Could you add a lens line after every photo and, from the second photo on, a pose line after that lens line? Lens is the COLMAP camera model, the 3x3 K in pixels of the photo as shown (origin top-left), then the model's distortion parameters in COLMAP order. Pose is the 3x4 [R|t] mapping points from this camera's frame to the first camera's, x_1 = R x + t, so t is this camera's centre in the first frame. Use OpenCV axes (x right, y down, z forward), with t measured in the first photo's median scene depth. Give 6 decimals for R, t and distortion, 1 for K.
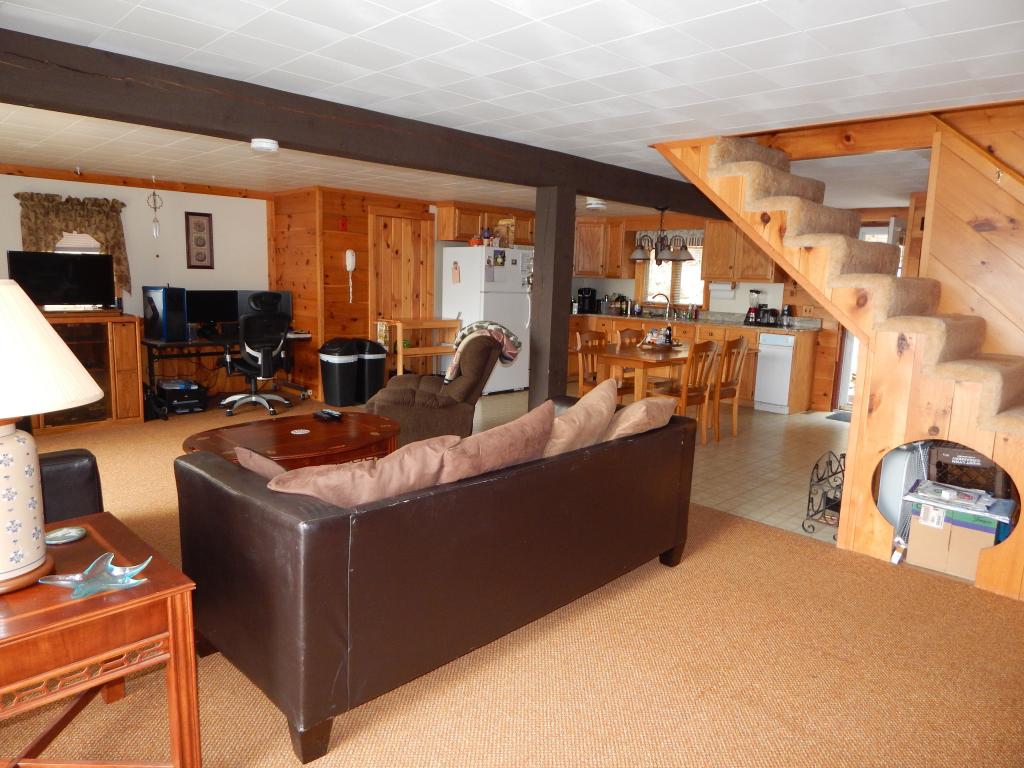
lens RADIAL K [[674.6, 0, 513.5], [0, 674.6, 380.4], [0, 0, 1]] dist [-0.000696, -0.009546]
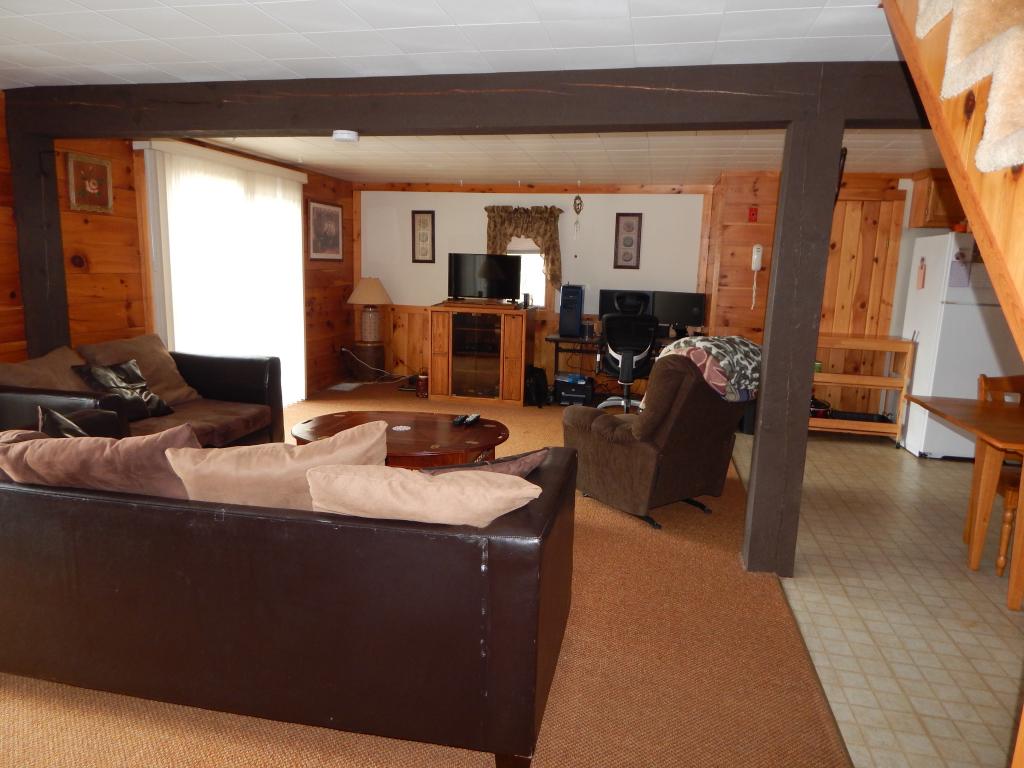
lens RADIAL K [[674.6, 0, 515.8], [0, 674.6, 386.5], [0, 0, 1]] dist [-0.000696, -0.009546]
pose [[0.545574, 0.137380, -0.826726, 0.277898], [-0.141078, 0.987450, 0.070988, -0.036827], [0.826103, 0.077904, 0.558108, 0.287720]]
